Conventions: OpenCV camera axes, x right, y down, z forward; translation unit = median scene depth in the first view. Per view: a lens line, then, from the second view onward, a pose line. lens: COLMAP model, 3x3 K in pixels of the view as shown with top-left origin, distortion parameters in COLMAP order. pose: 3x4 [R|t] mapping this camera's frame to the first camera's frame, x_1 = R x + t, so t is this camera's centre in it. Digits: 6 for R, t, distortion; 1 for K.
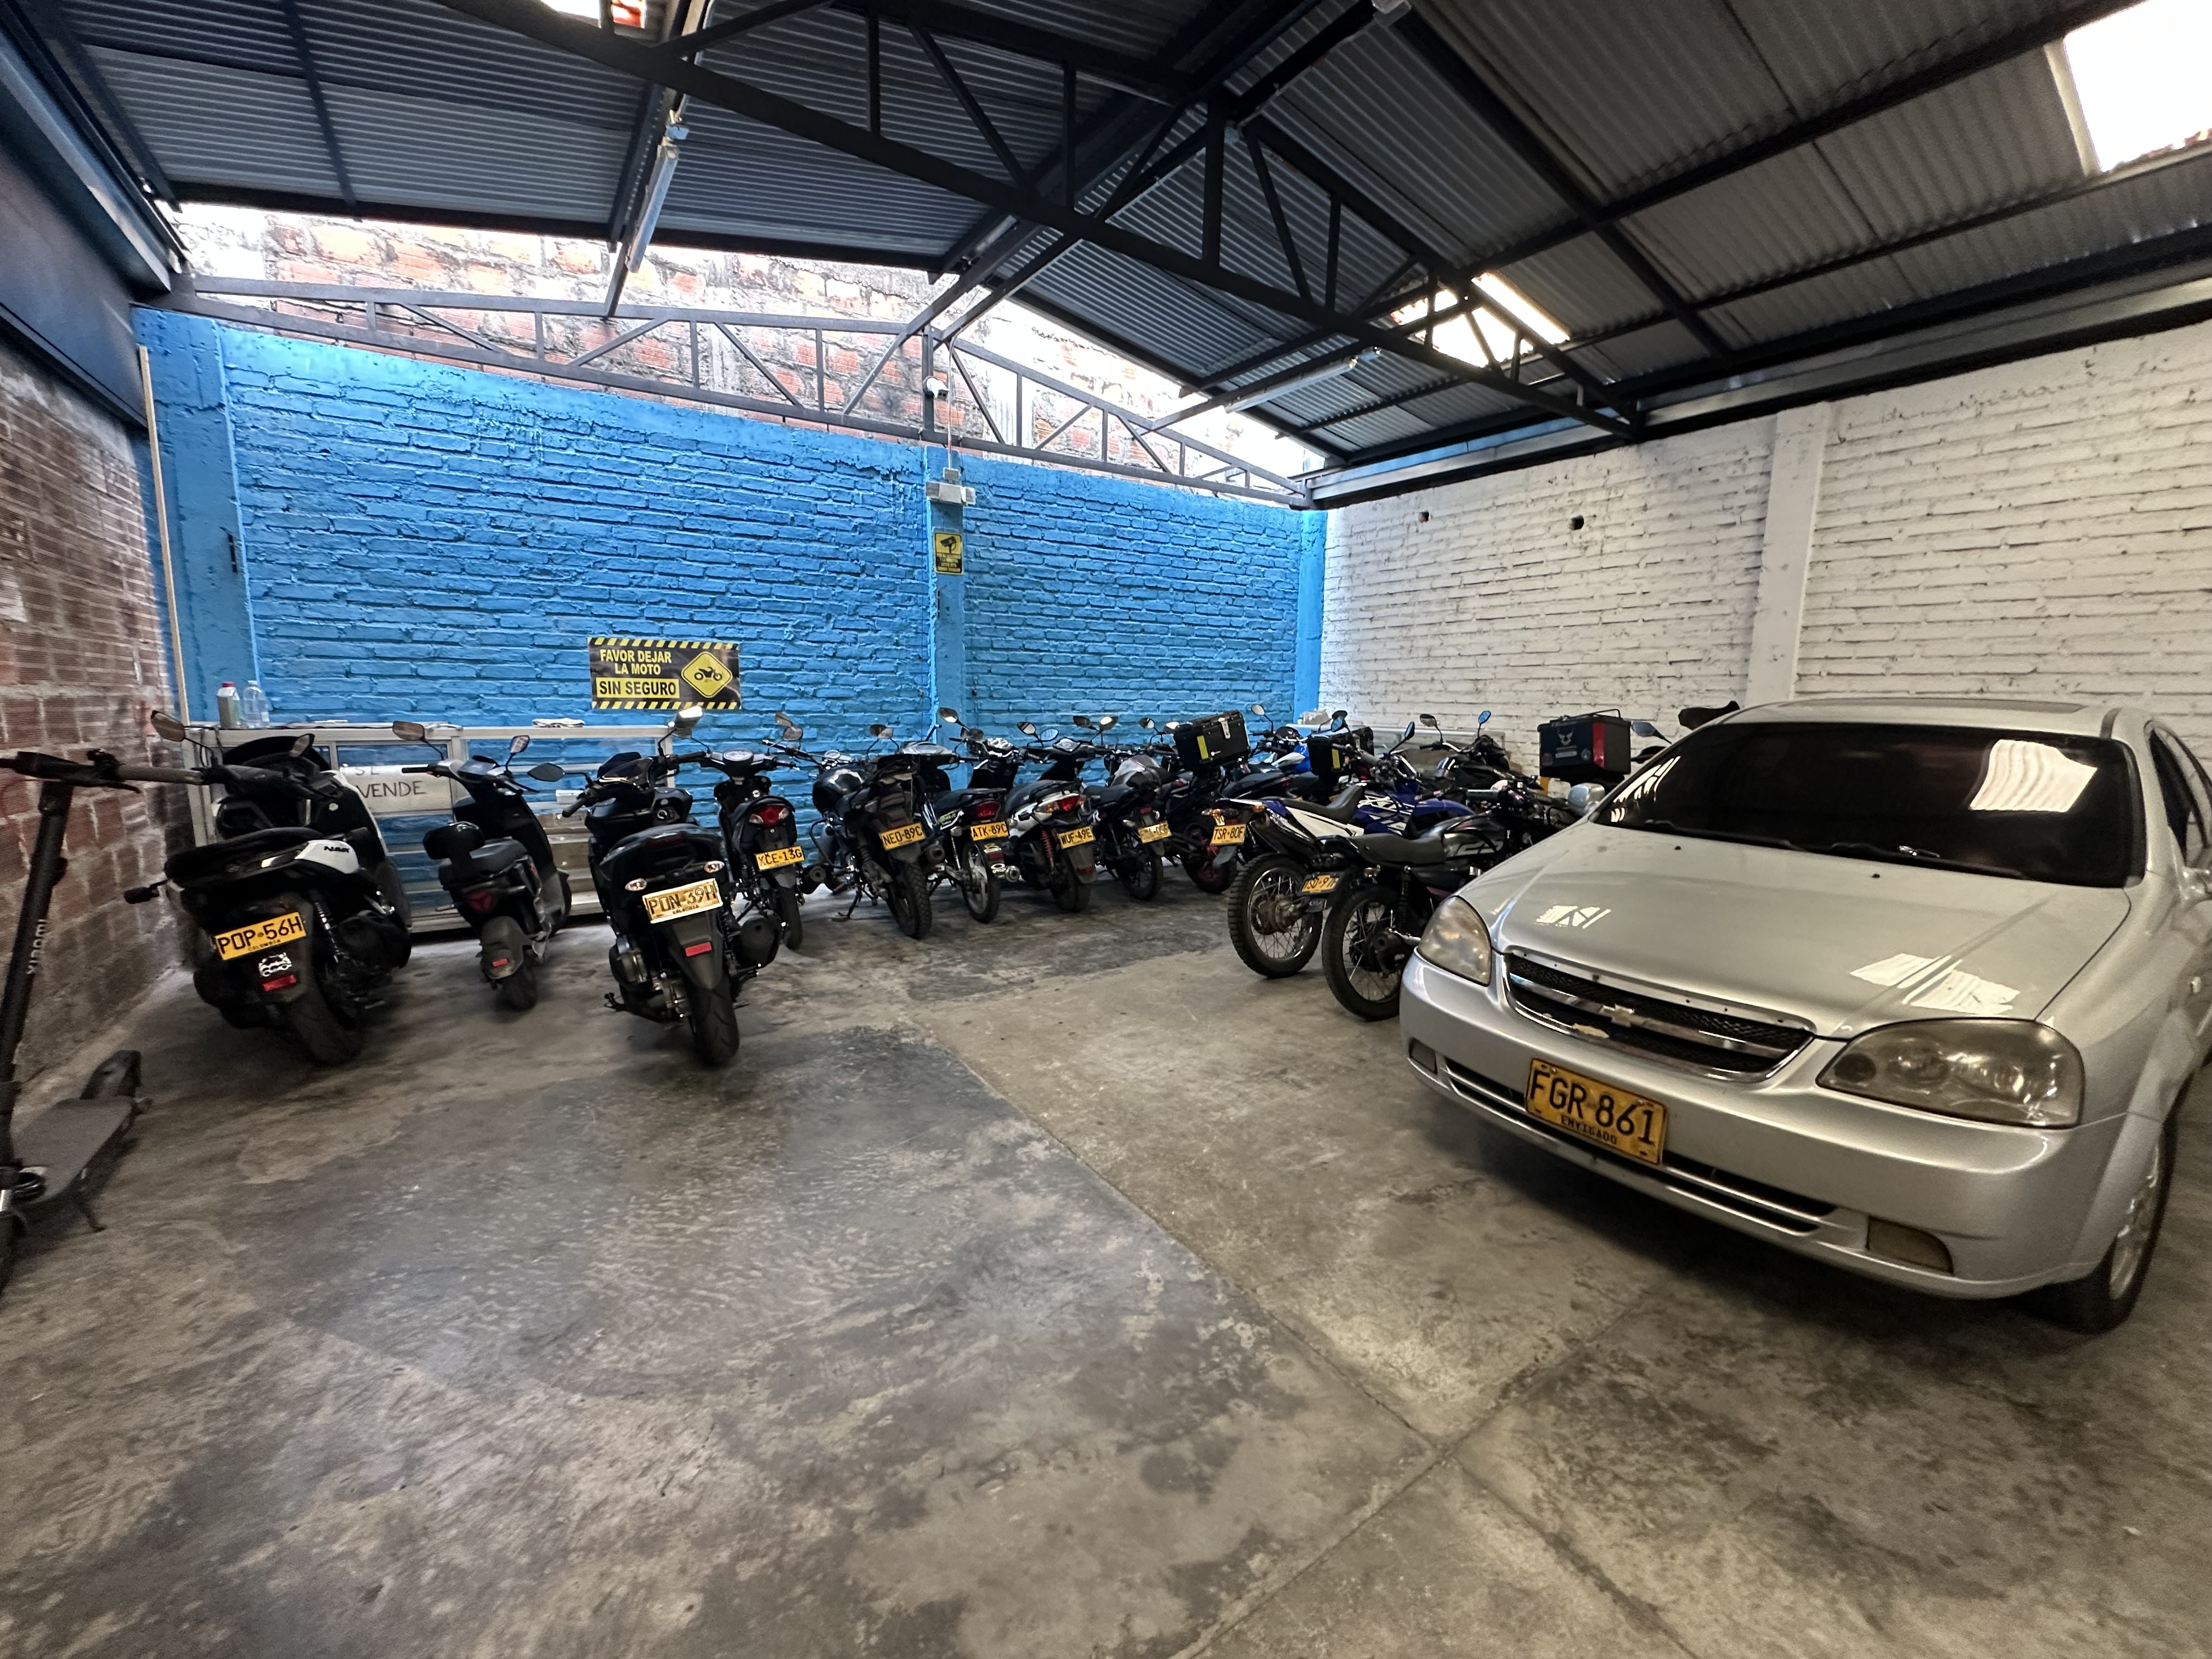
lens RADIAL K [[884.7, 0, 1105.4], [0, 884.7, 827.3], [0, 0, 1]] dist [-0.003806, 0.001182]
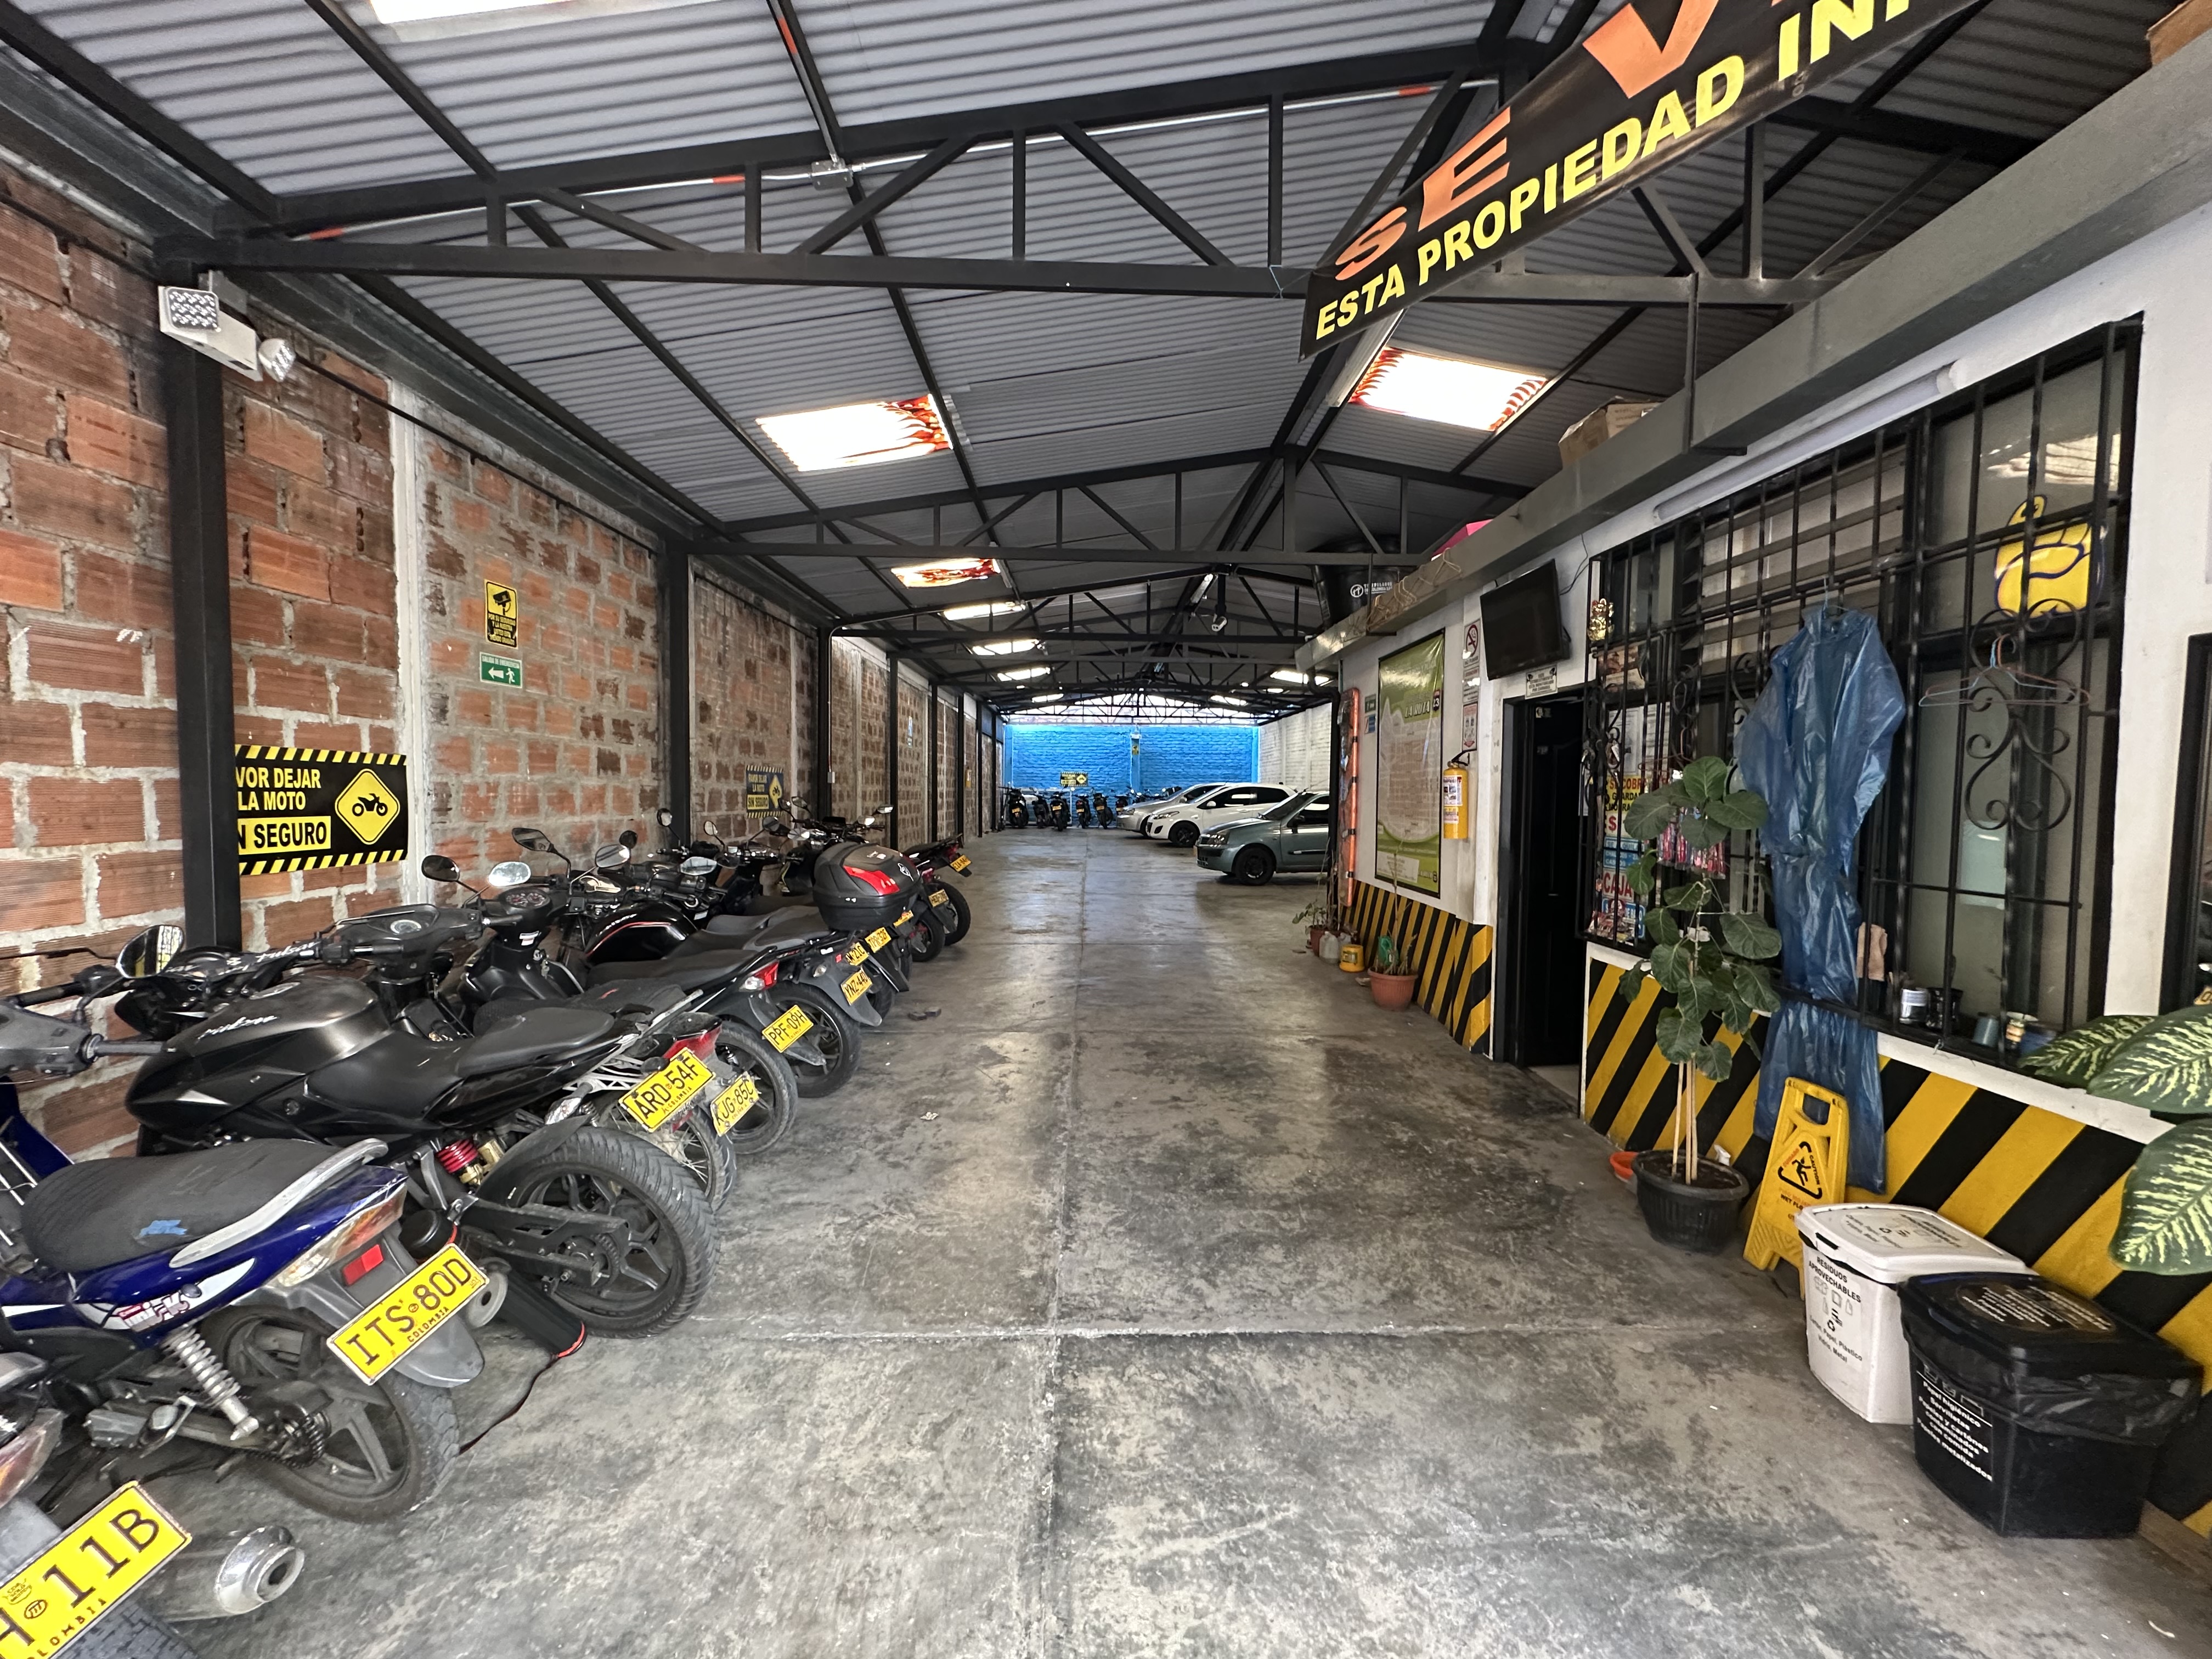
lens RADIAL K [[883.1, 0, 1107.7], [0, 883.1, 827.4], [0, 0, 1]] dist [-0.005042, 0.000073]
pose [[0.837158, 0.022270, -0.546508, 2.216850], [-0.079299, 0.993556, -0.080987, 0.449548], [0.541182, 0.111136, 0.833529, -2.792935]]
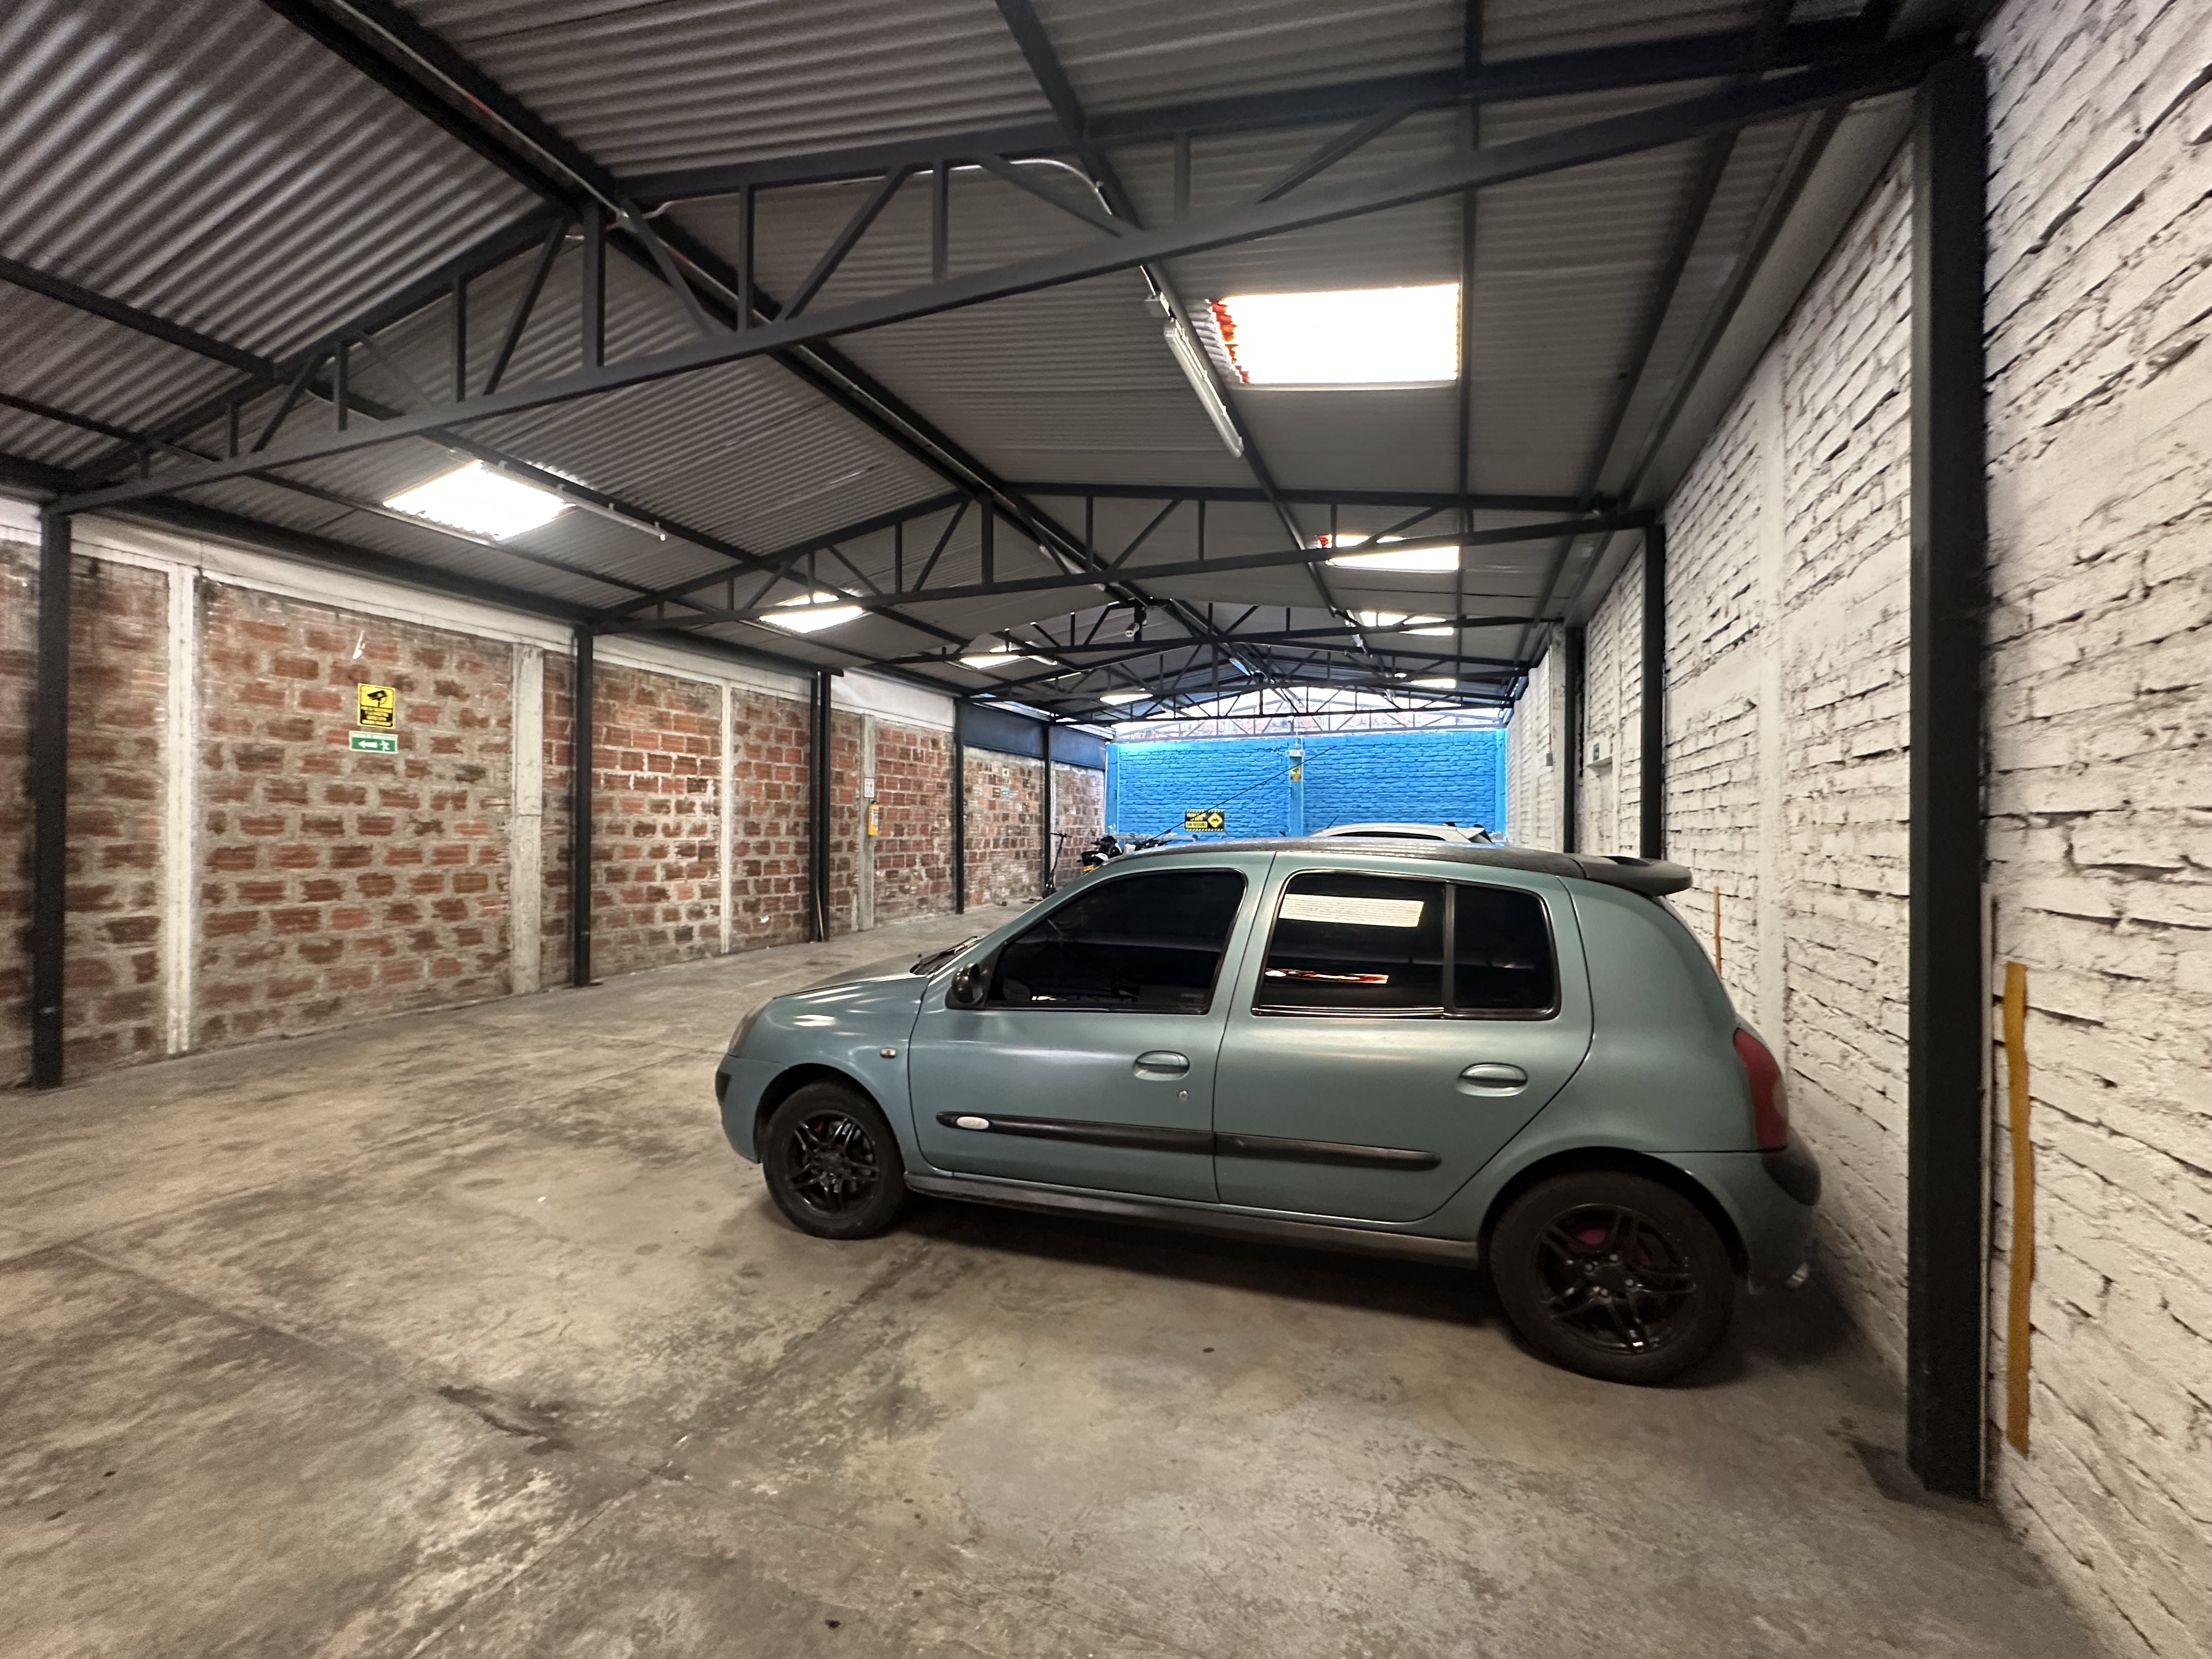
lens RADIAL K [[882.1, 0, 1106.6], [0, 882.1, 827.6], [0, 0, 1]] dist [-0.003420, 0.000924]
pose [[0.561961, -0.010238, -0.827101, 1.890859], [-0.116127, 0.989044, -0.091144, 0.182369], [0.818972, 0.147268, 0.554615, -1.042139]]
